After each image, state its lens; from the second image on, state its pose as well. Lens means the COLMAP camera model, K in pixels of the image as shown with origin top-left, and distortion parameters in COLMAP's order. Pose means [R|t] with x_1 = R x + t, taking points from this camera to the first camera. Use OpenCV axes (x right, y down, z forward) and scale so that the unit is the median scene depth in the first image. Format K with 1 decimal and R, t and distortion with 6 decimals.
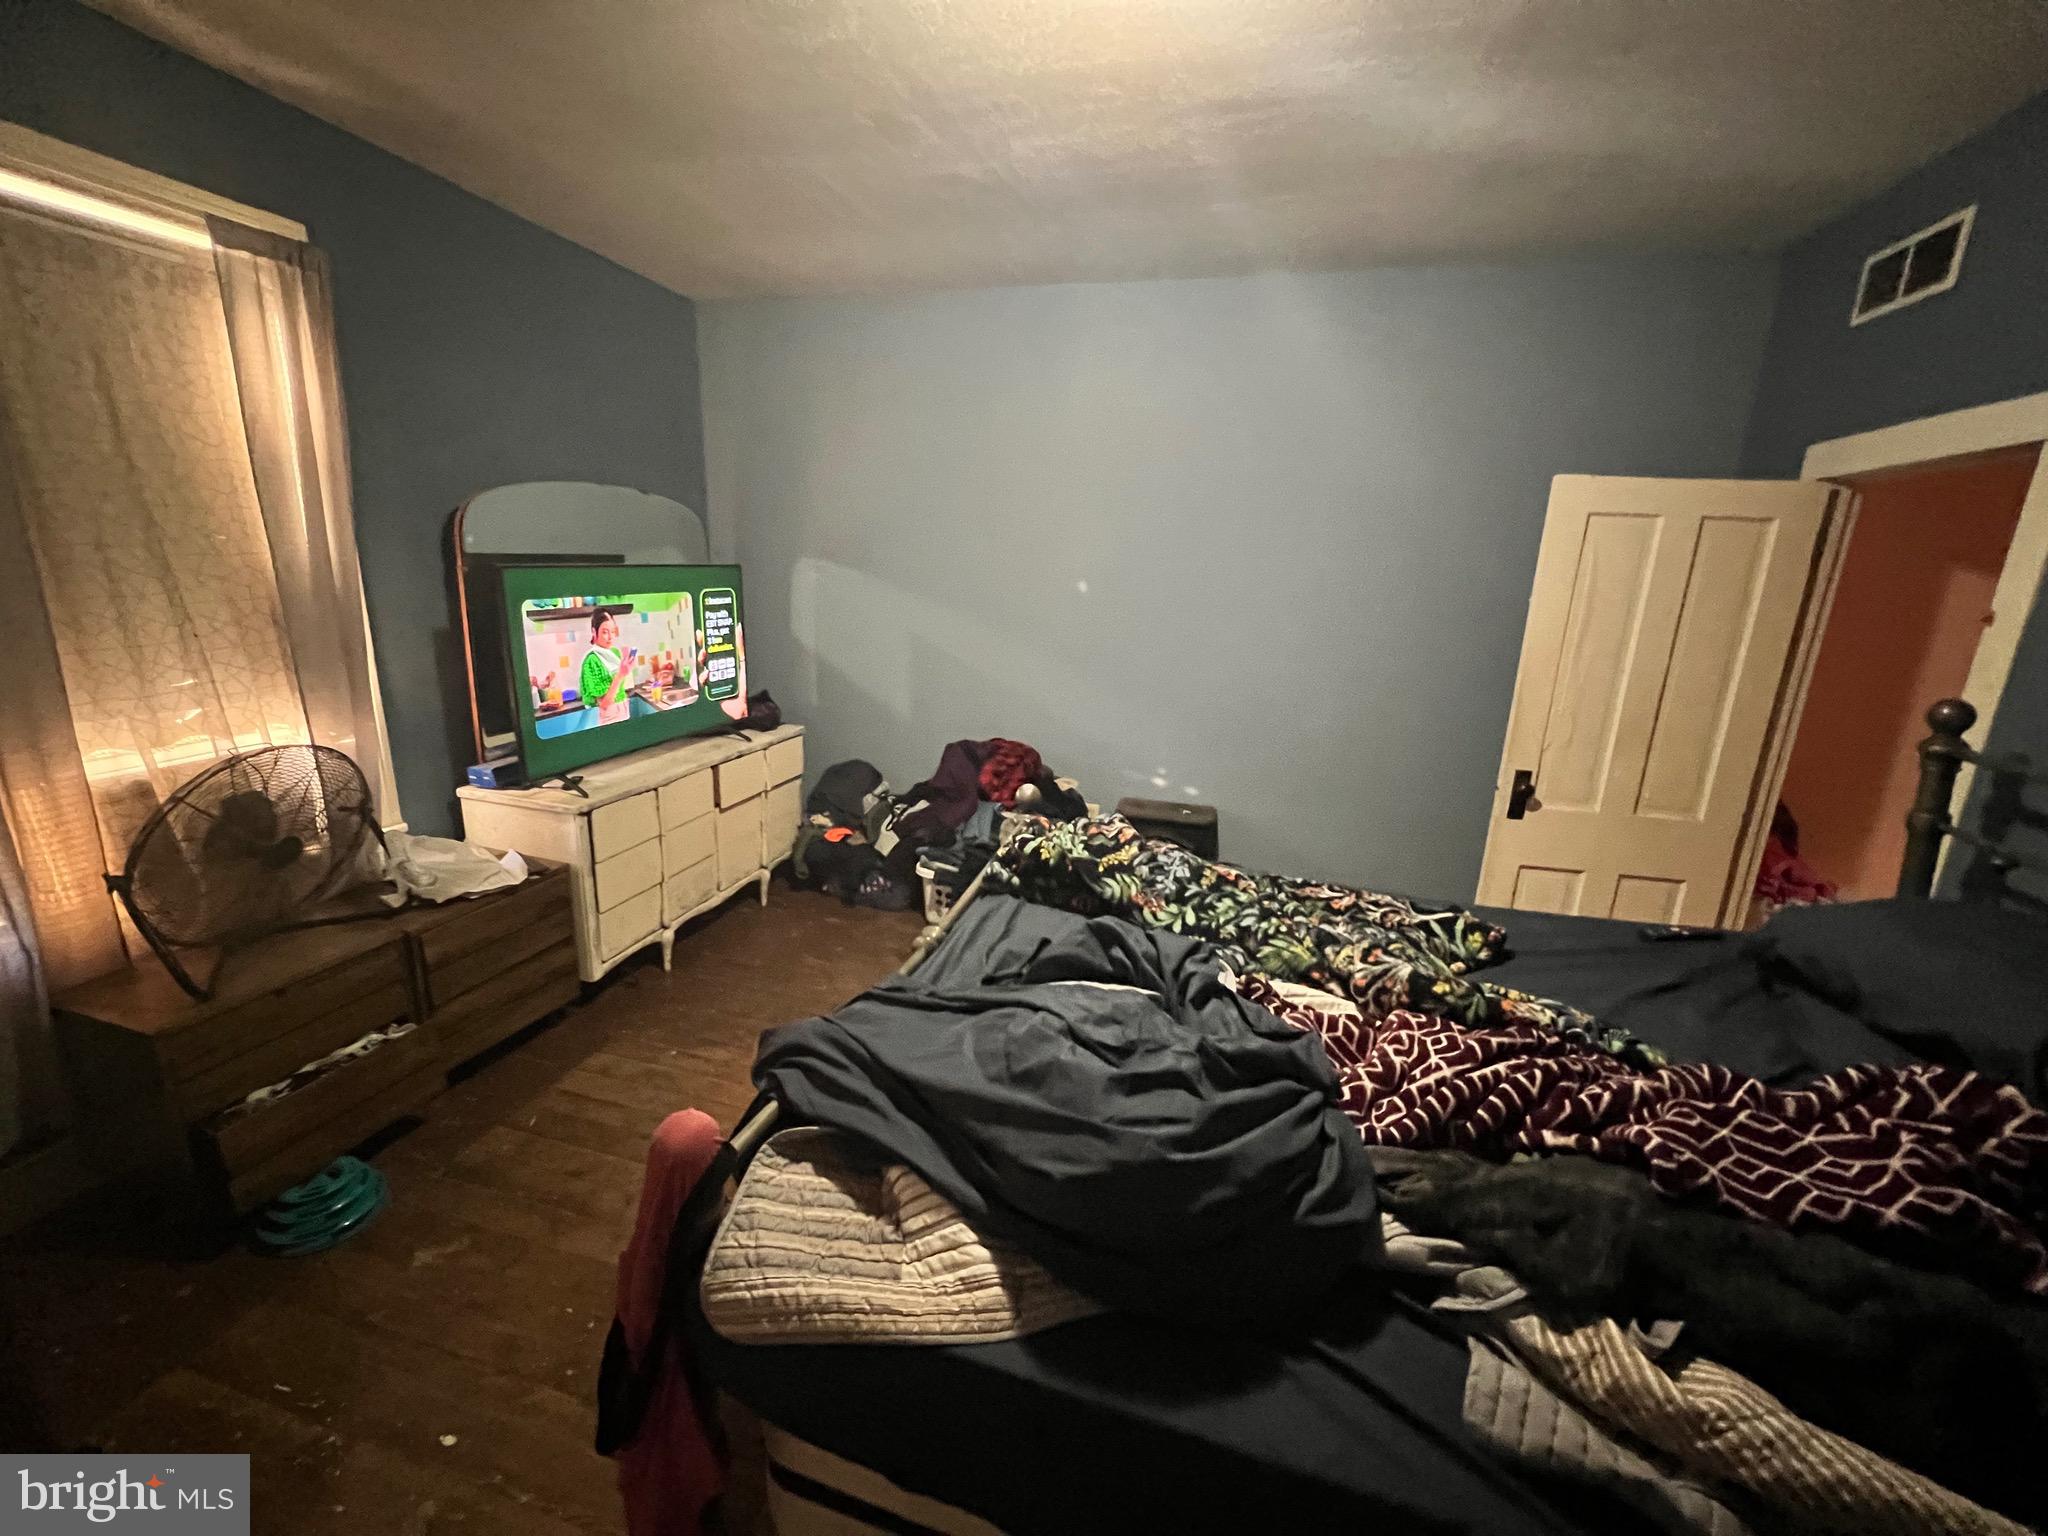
lens RADIAL K [[818.9, 0, 1020.8], [0, 818.9, 760.5], [0, 0, 1]] dist [0.002092, 0.000466]
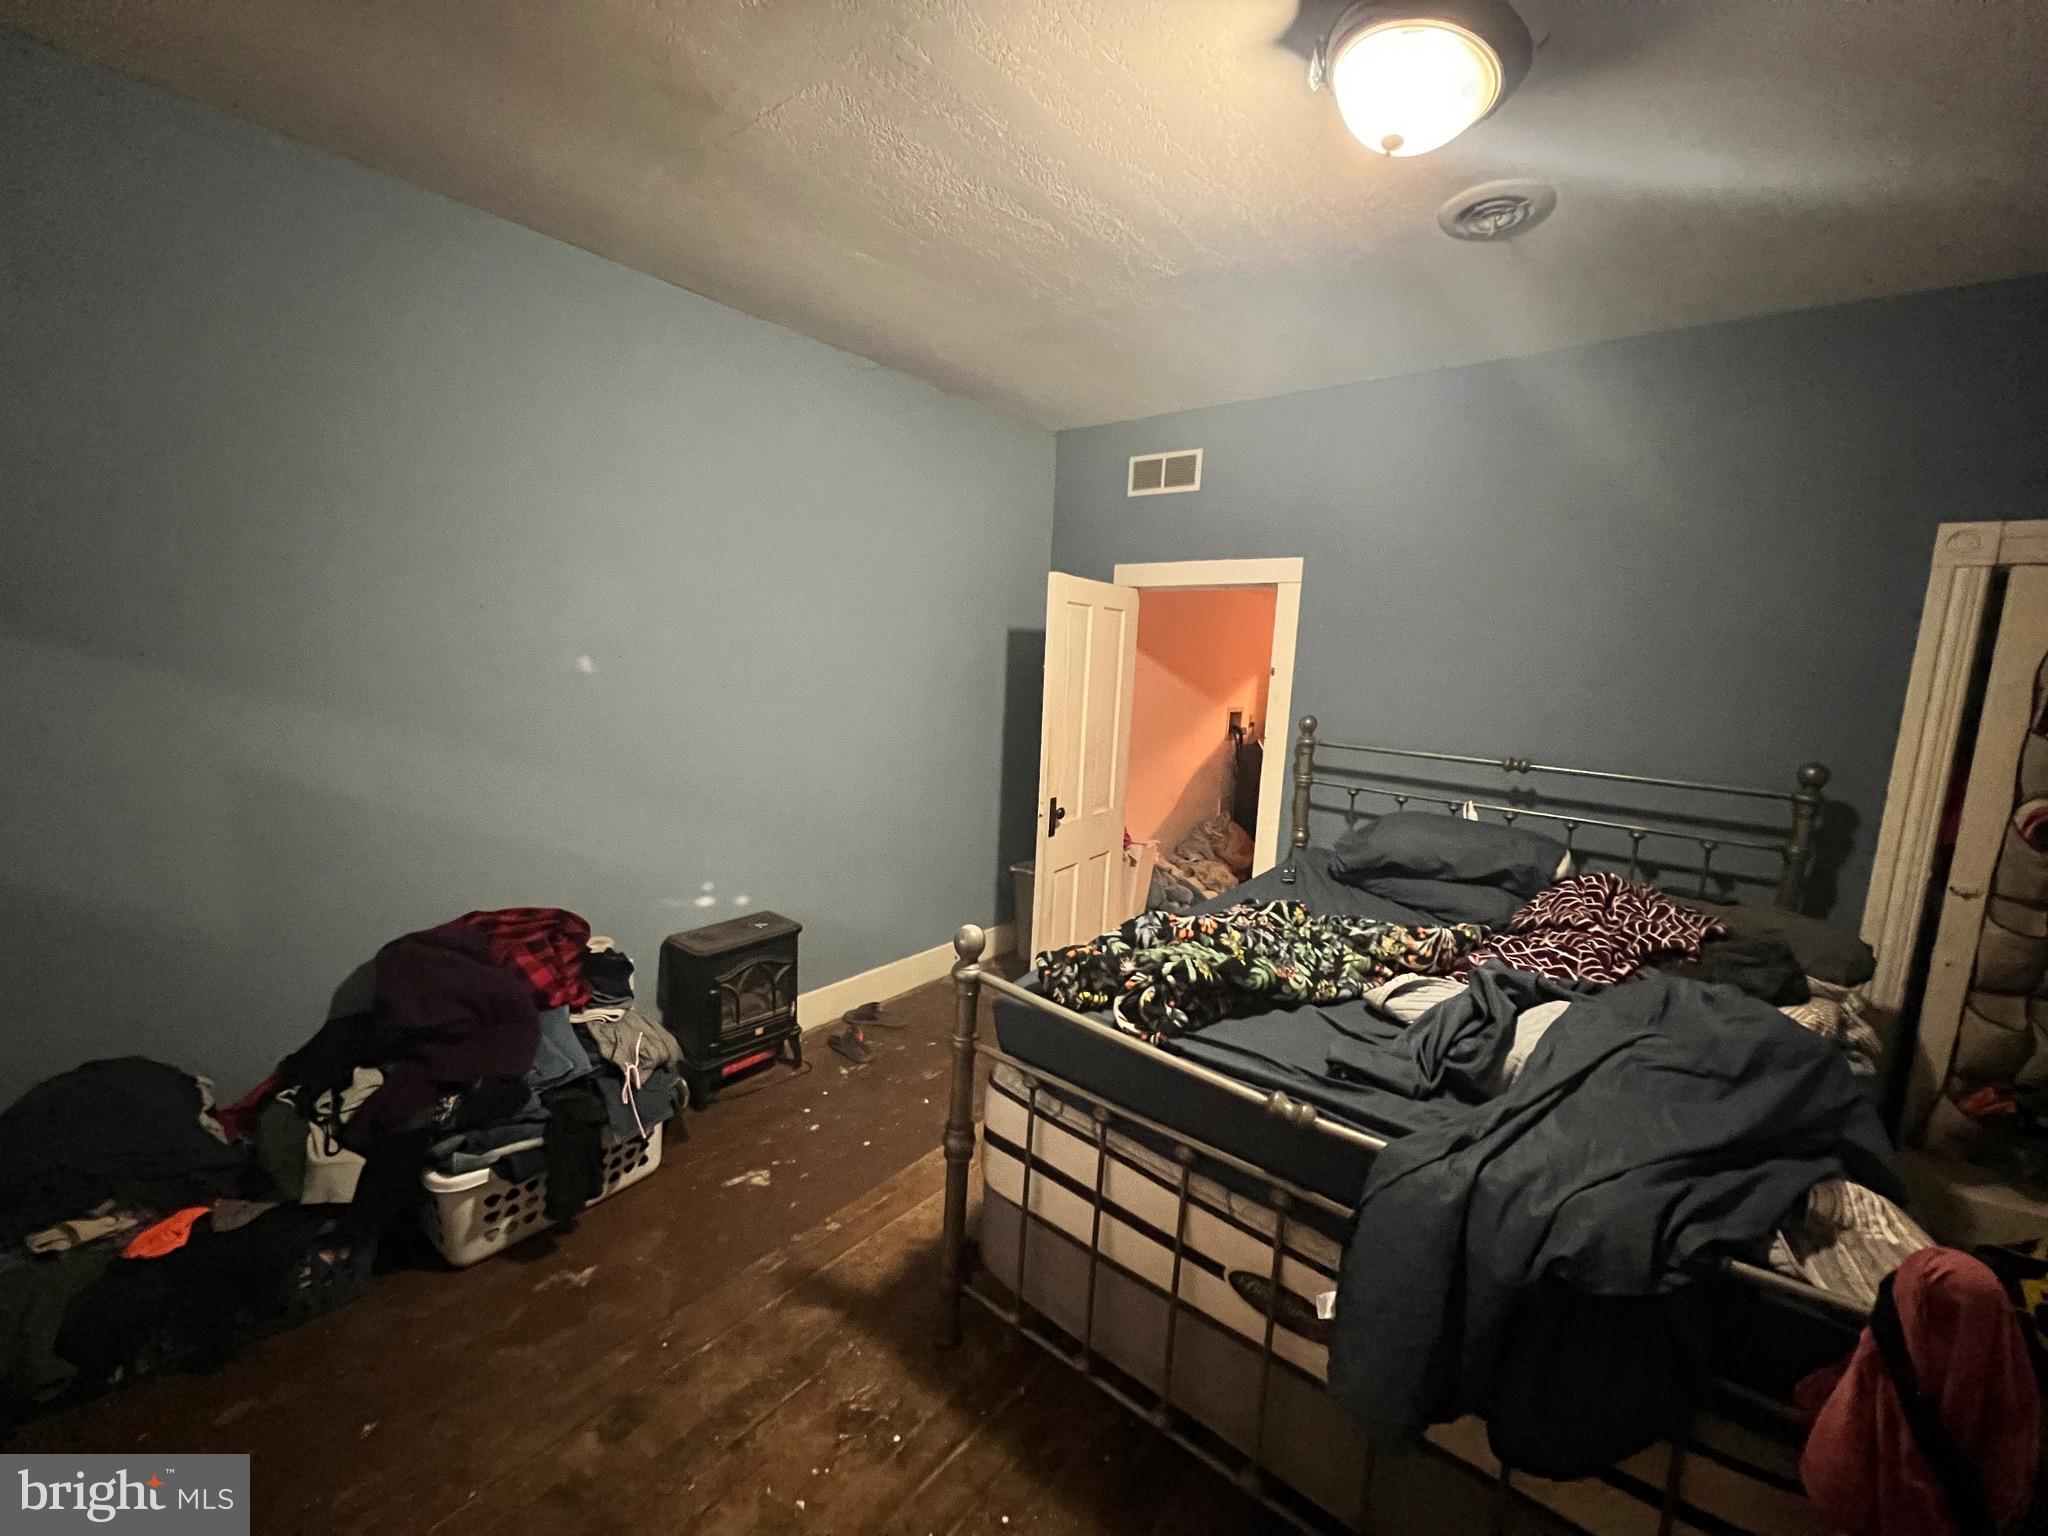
lens RADIAL K [[818.9, 0, 1020.8], [0, 818.9, 760.5], [0, 0, 1]] dist [0.002092, 0.000466]
pose [[0.410469, -0.146151, 0.900086, -0.433754], [0.191499, 0.978877, 0.071614, -0.115153], [-0.891540, 0.142971, 0.429786, 0.384585]]
